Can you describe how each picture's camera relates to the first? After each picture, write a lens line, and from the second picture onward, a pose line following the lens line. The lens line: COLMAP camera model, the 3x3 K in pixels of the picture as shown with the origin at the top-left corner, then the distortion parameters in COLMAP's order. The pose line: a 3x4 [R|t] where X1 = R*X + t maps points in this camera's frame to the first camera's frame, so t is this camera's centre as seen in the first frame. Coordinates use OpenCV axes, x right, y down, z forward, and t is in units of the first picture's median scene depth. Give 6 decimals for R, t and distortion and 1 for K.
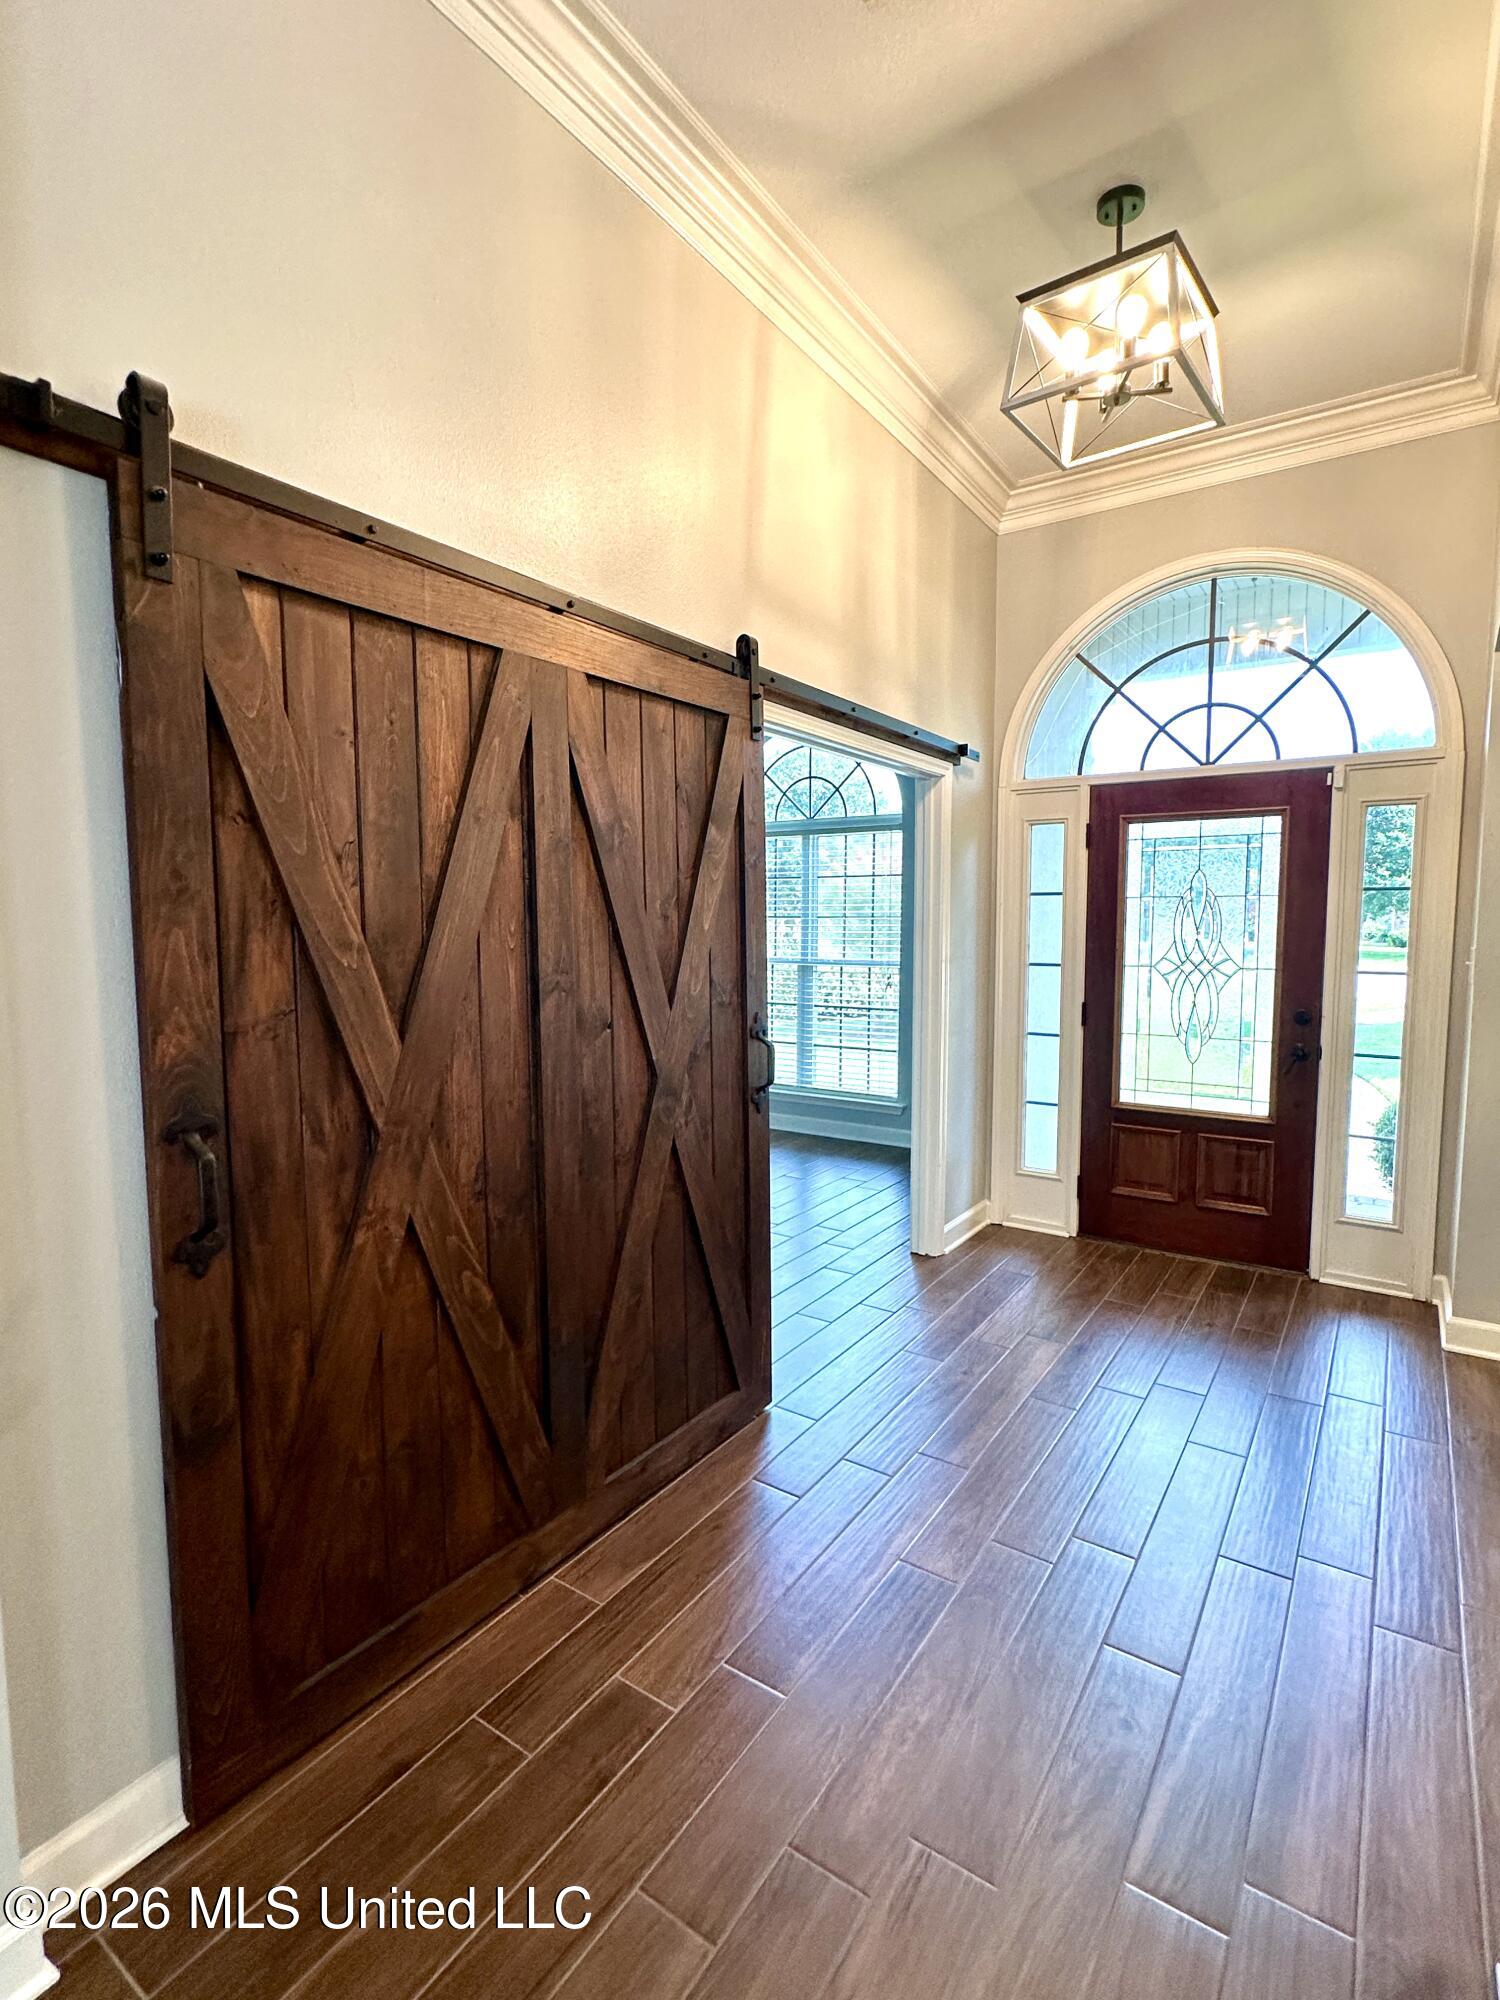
lens RADIAL K [[956.9, 0, 744.1], [0, 956.9, 996.8], [0, 0, 1]] dist [0.001542, 0.000133]
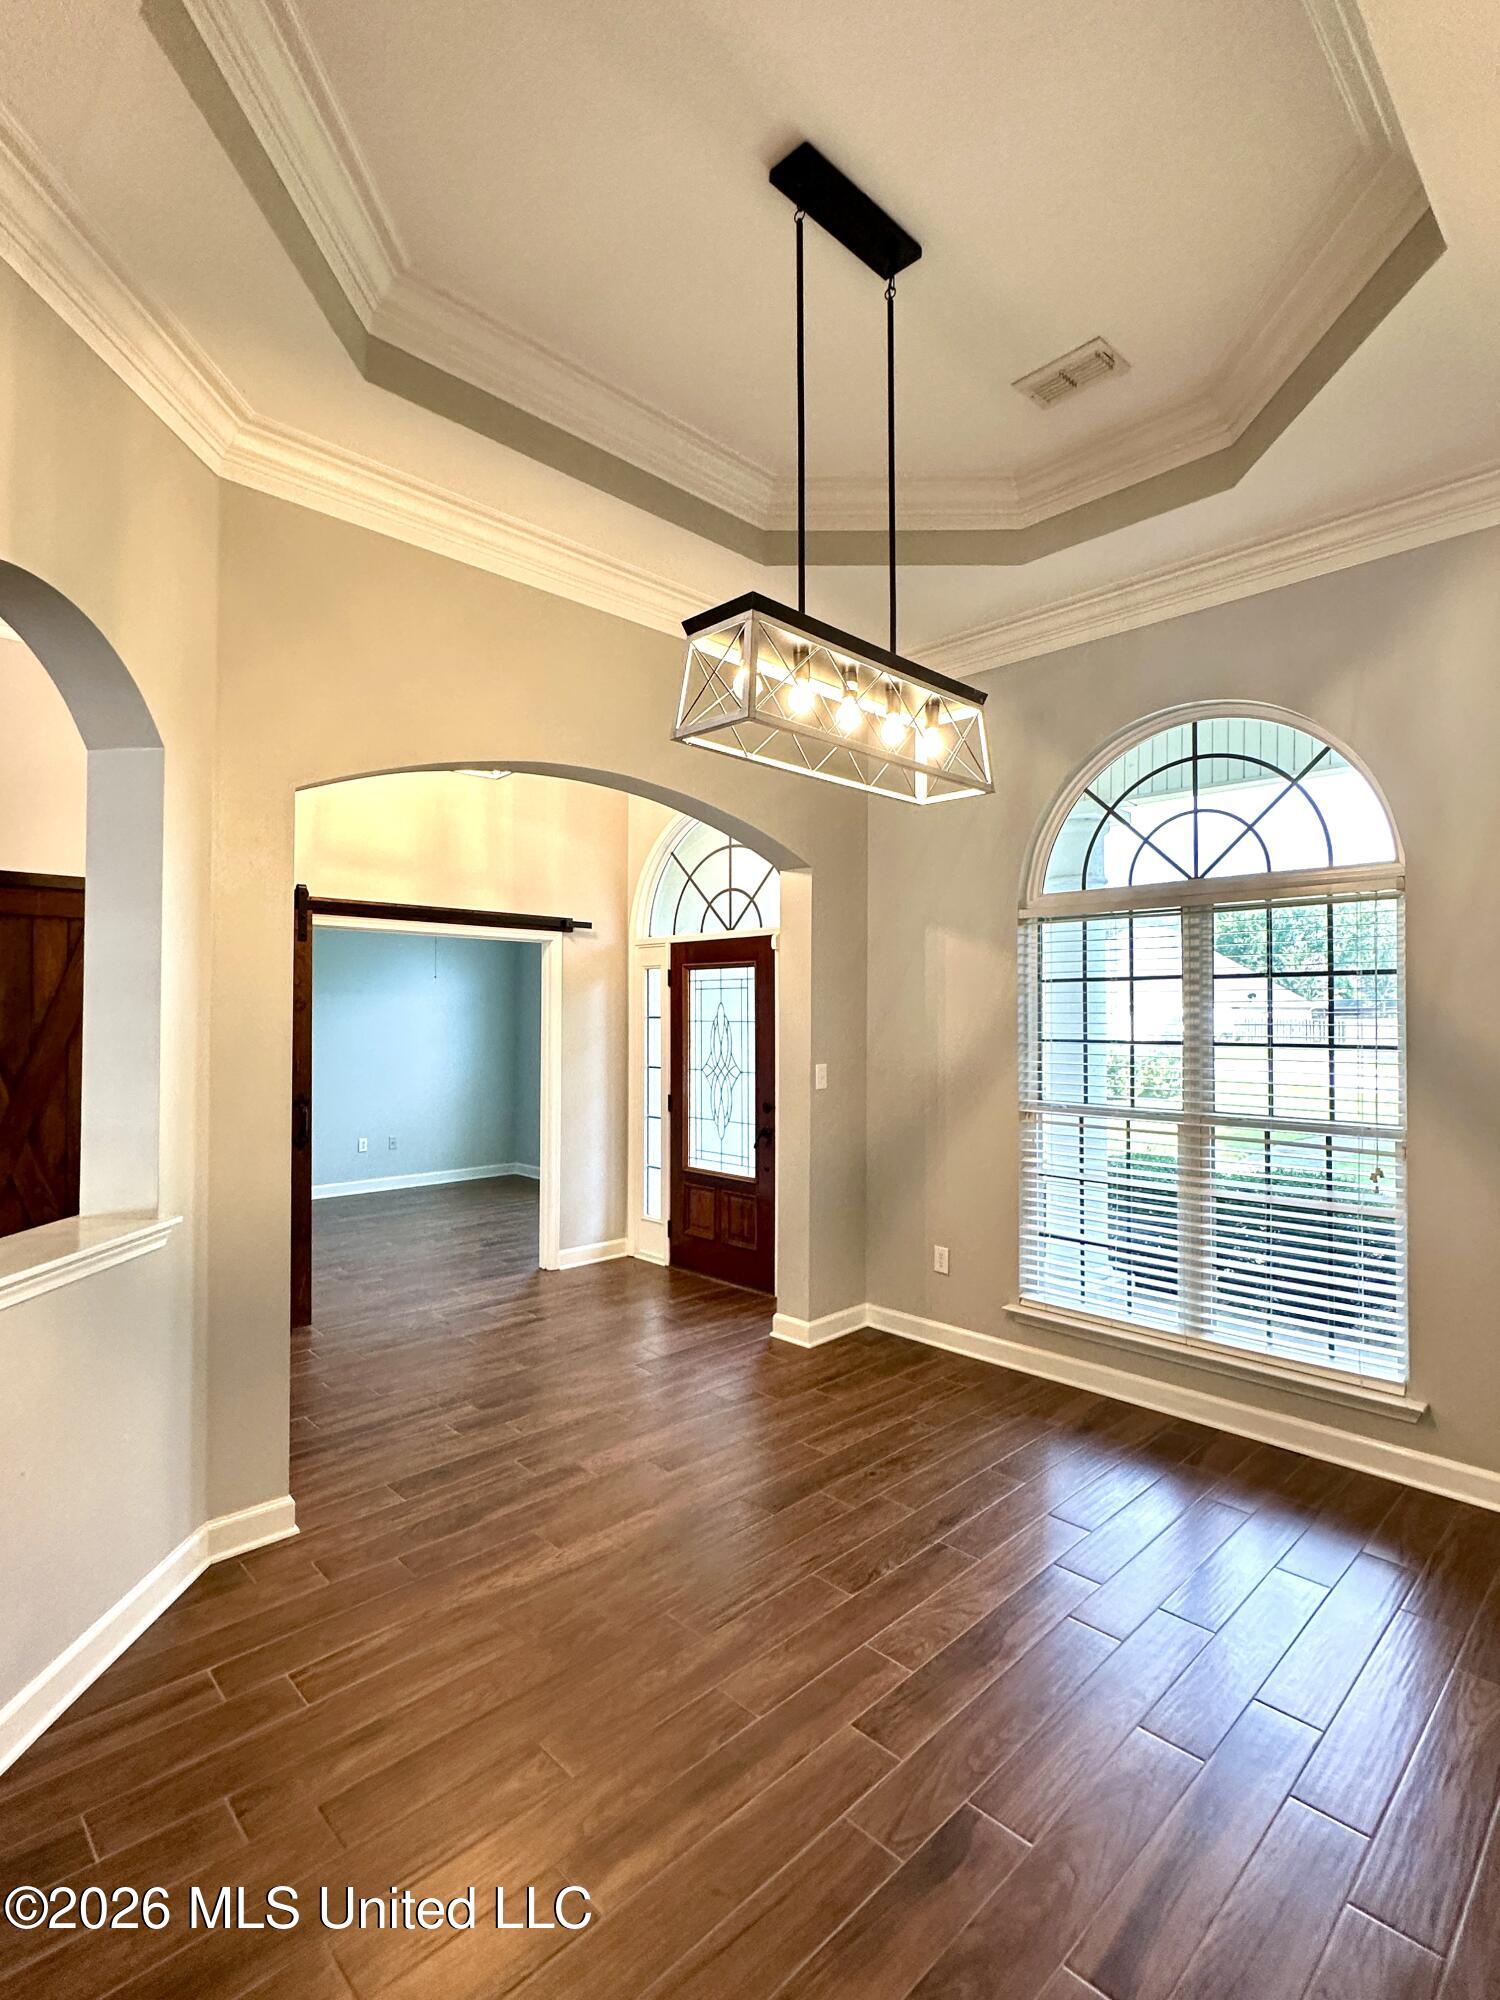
lens RADIAL K [[967.7, 0, 754.6], [0, 967.7, 1001.3], [0, 0, 1]] dist [0.002513, 0.000329]
pose [[0.980951, 0.000507, -0.194257, 0.791930], [-0.019376, 0.995265, -0.095244, 0.001968], [0.193289, 0.097193, 0.976316, -0.399067]]
